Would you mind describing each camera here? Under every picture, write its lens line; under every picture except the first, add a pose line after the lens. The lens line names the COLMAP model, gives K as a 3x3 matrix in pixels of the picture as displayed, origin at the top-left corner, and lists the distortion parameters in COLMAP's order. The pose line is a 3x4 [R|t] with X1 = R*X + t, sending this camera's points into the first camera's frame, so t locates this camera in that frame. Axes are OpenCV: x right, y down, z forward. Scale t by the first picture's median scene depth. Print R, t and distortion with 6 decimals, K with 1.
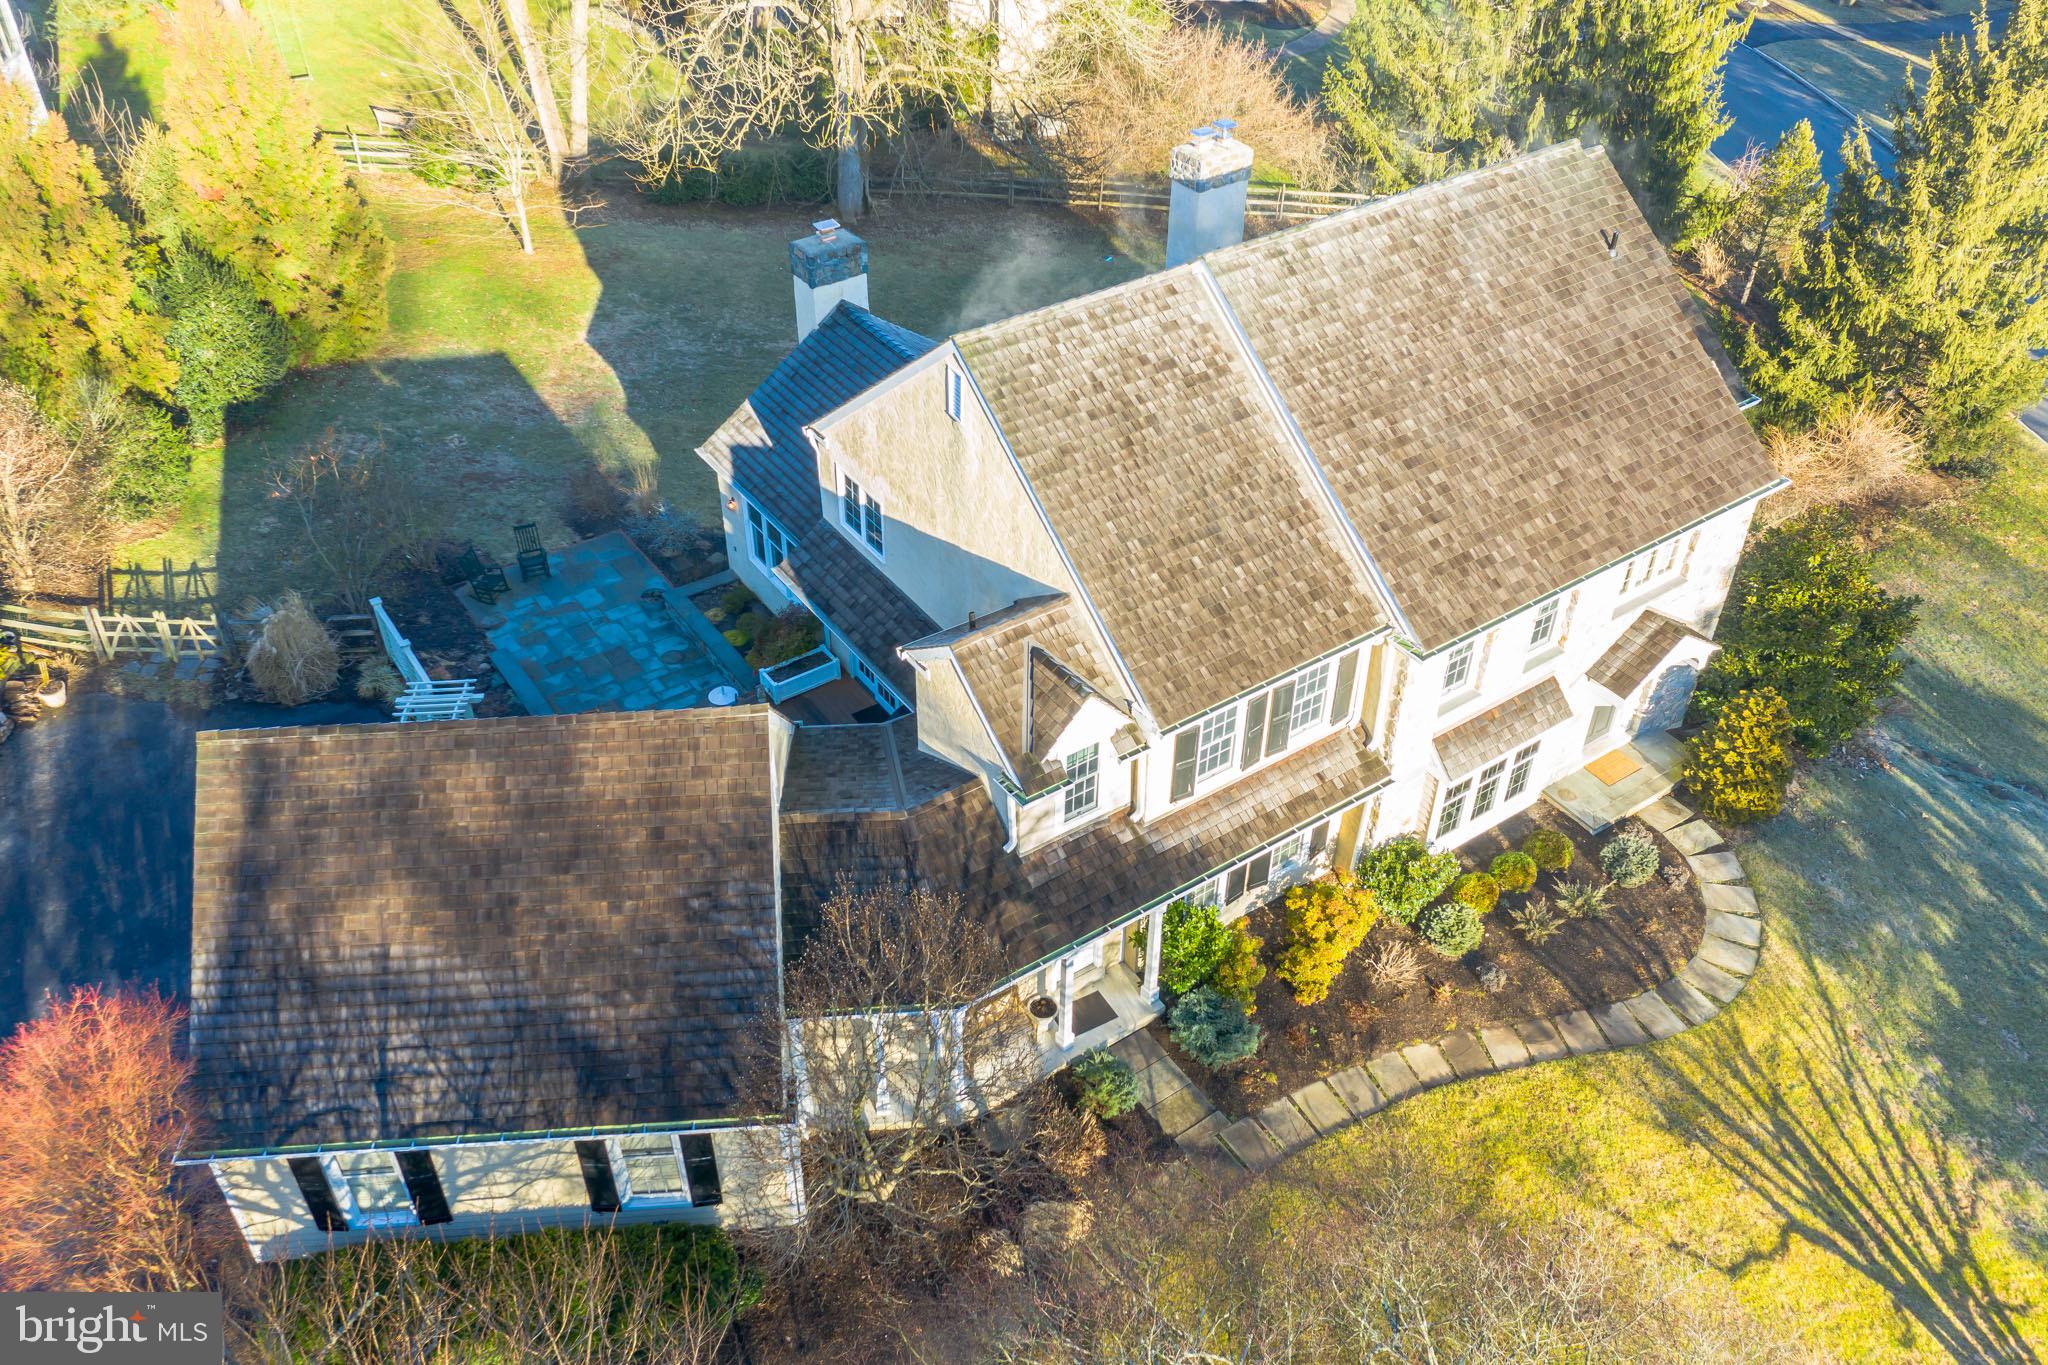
lens RADIAL K [[1631.4, 0, 1014.8], [0, 1631.4, 681.2], [0, 0, 1]] dist [0.006723, -0.002271]
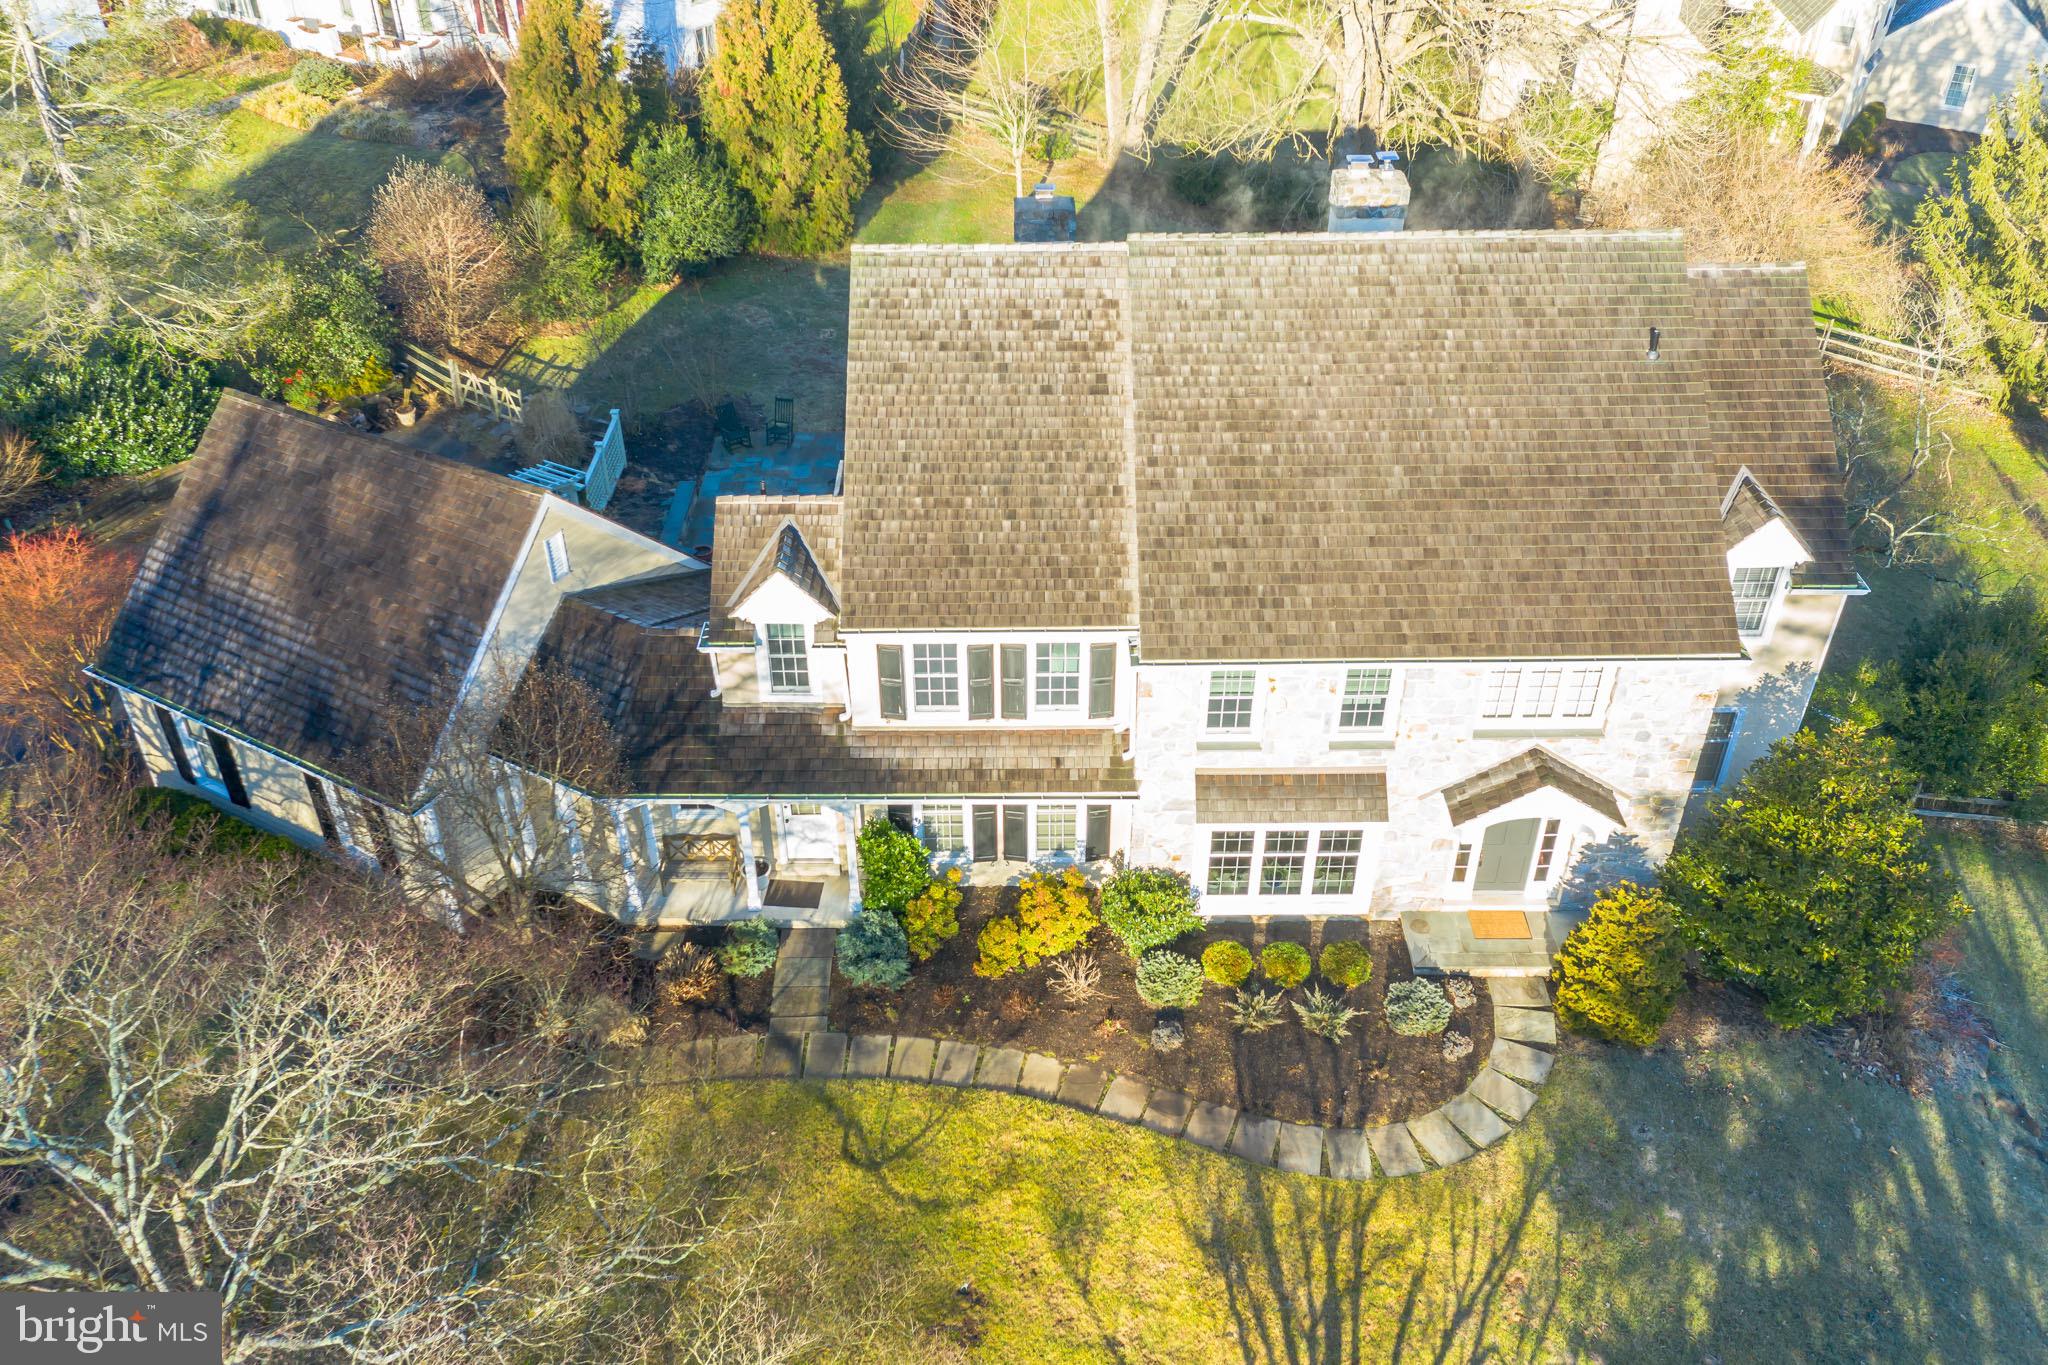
lens RADIAL K [[1631.4, 0, 1008.4], [0, 1631.4, 682.7], [0, 0, 1]] dist [0.006723, -0.002271]
pose [[0.823139, 0.325244, -0.465465, 0.604208], [-0.344554, 0.937645, 0.045863, -0.021154], [0.451358, 0.122626, 0.883877, 0.108593]]
